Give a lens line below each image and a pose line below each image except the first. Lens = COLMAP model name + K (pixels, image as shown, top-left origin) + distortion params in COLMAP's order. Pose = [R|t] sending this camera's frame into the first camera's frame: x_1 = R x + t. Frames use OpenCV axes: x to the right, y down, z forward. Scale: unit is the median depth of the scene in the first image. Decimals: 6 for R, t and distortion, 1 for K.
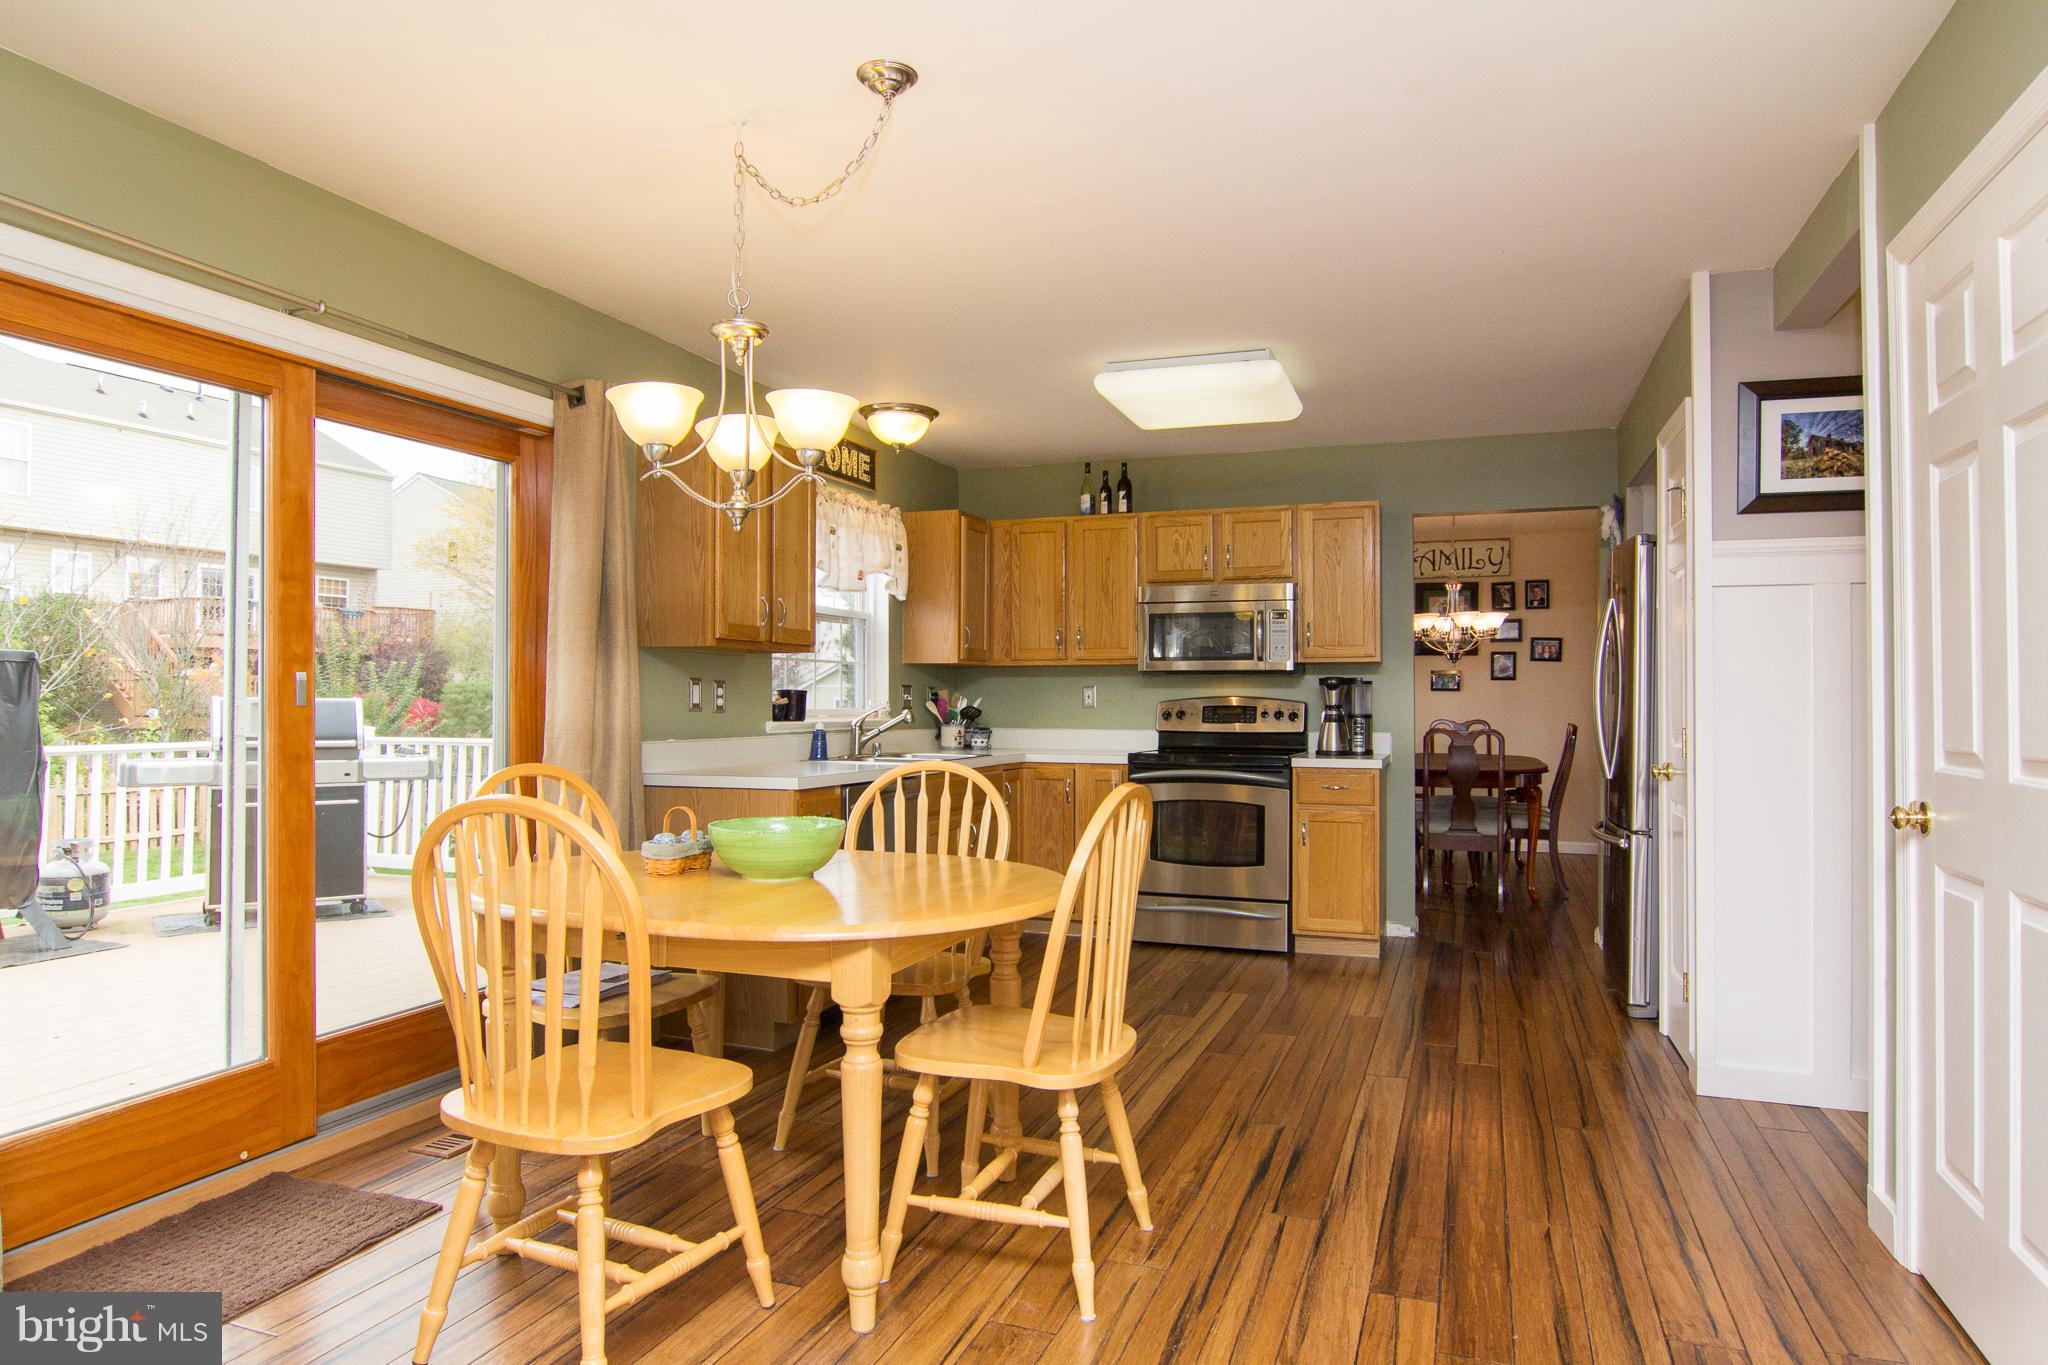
lens RADIAL K [[1099.7, 0, 1029.5], [0, 1099.7, 690.8], [0, 0, 1]] dist [0.003468, 0.000166]
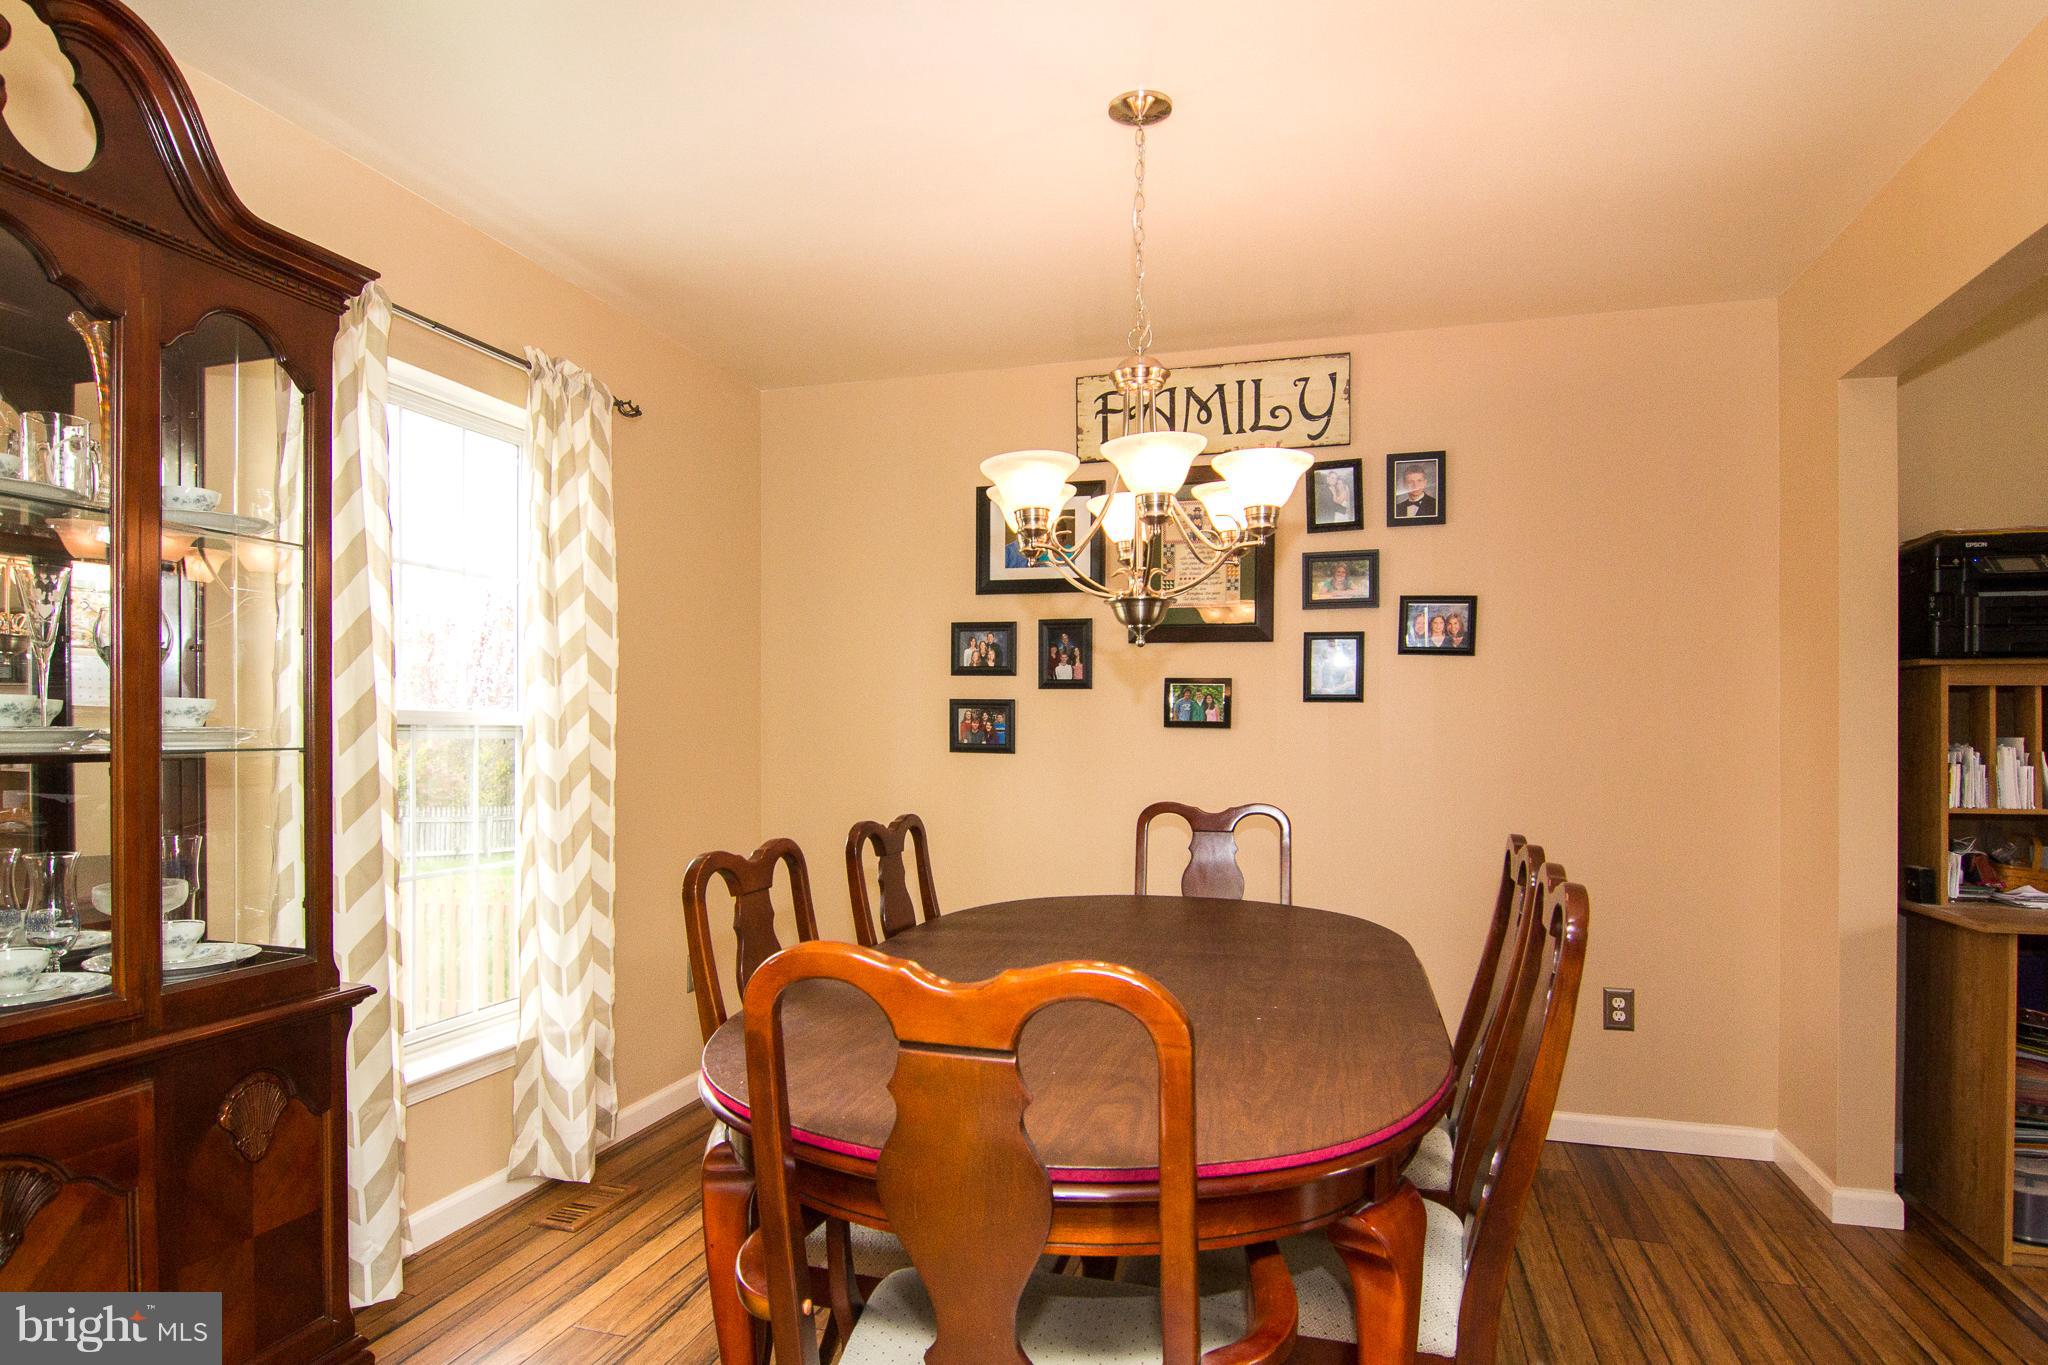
lens RADIAL K [[1254.7, 0, 899.1], [0, 1254.7, 731.4], [0, 0, 1]] dist [0.033363, -0.054327]
pose [[0.998953, 0.001321, 0.045725, 0.505435], [-0.001765, 0.999952, 0.009668, -0.006122], [-0.045710, -0.009739, 0.998907, 1.100351]]
